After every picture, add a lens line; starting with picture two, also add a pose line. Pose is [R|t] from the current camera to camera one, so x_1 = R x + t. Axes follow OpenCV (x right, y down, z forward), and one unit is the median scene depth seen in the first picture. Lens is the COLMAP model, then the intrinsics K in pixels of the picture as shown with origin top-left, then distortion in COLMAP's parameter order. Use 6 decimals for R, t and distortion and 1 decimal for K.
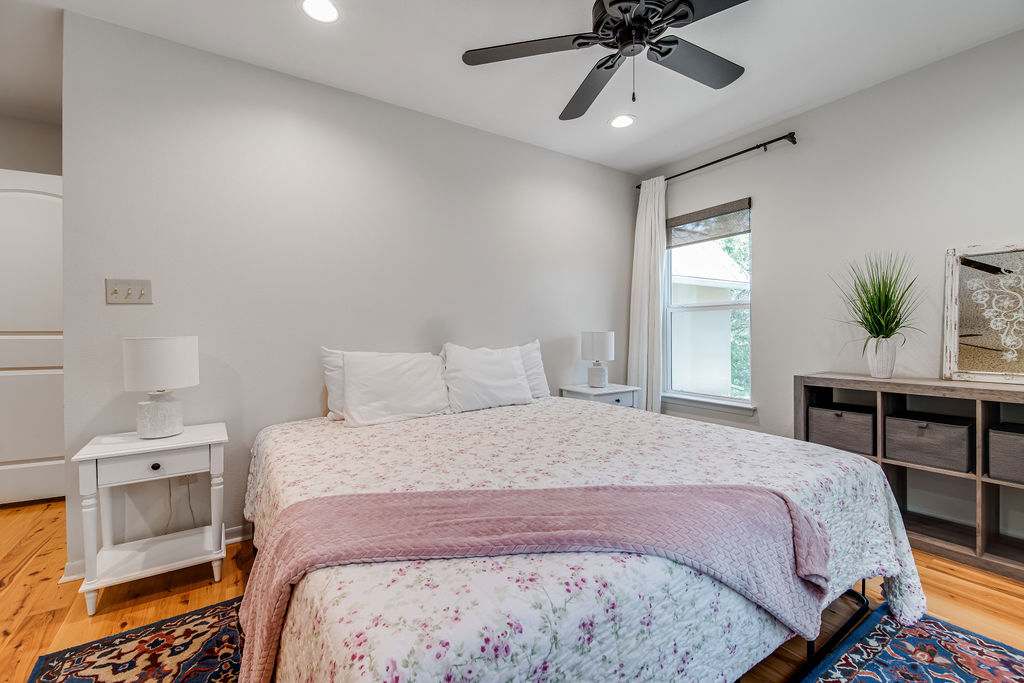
lens RADIAL K [[434.6, 0, 514.3], [0, 434.6, 337.2], [0, 0, 1]] dist [0.000941, -0.003390]
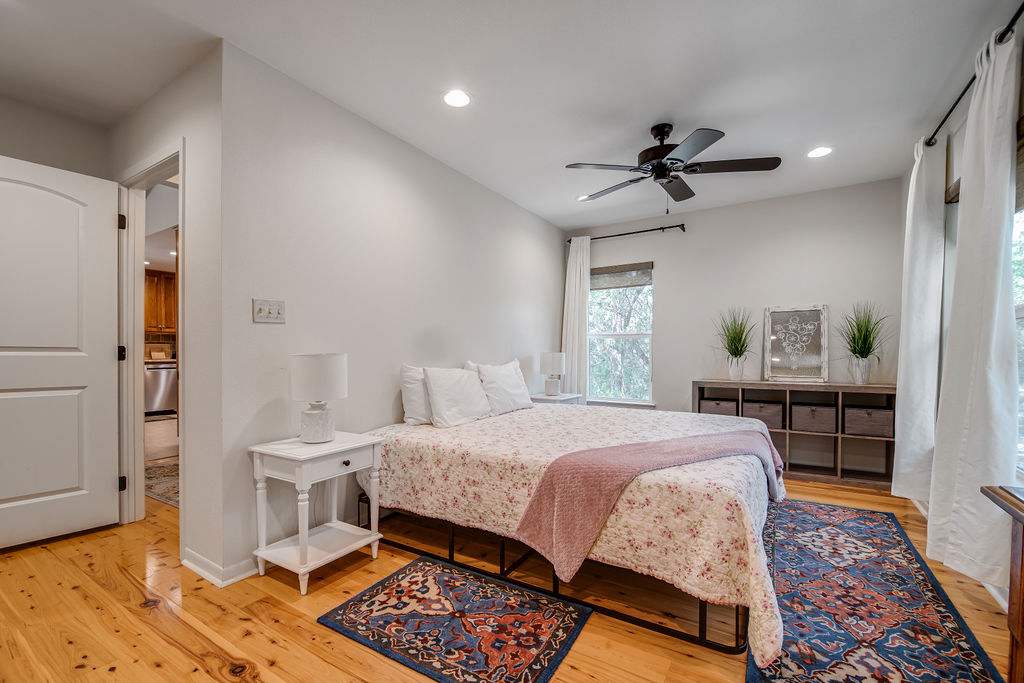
lens RADIAL K [[436.6, 0, 510.5], [0, 436.6, 362.2], [0, 0, 1]] dist [0.000831, -0.008989]
pose [[0.911568, -0.001252, 0.411147, -0.751193], [-0.002174, 0.999967, 0.007866, 0.010655], [-0.411143, -0.008064, 0.911535, -0.219992]]
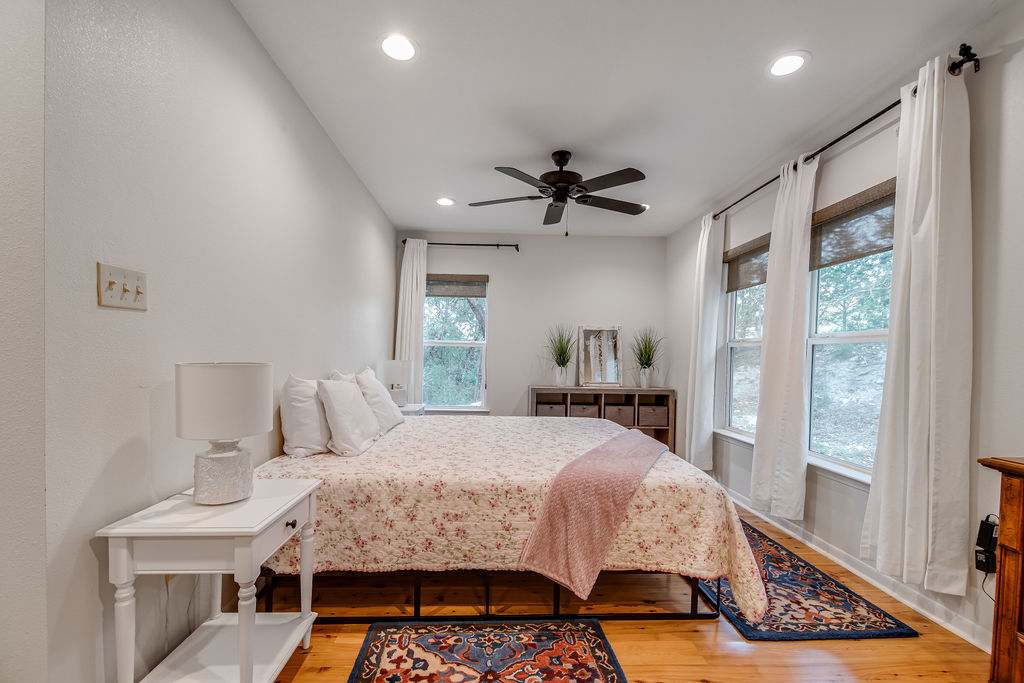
lens RADIAL K [[426.4, 0, 510.3], [0, 426.4, 372.5], [0, 0, 1]] dist [0.000087, -0.000150]
pose [[0.524105, -0.007894, 0.851617, -1.064957], [-0.011005, 0.999811, 0.016041, -0.001072], [-0.851583, -0.017779, 0.523919, 0.202537]]
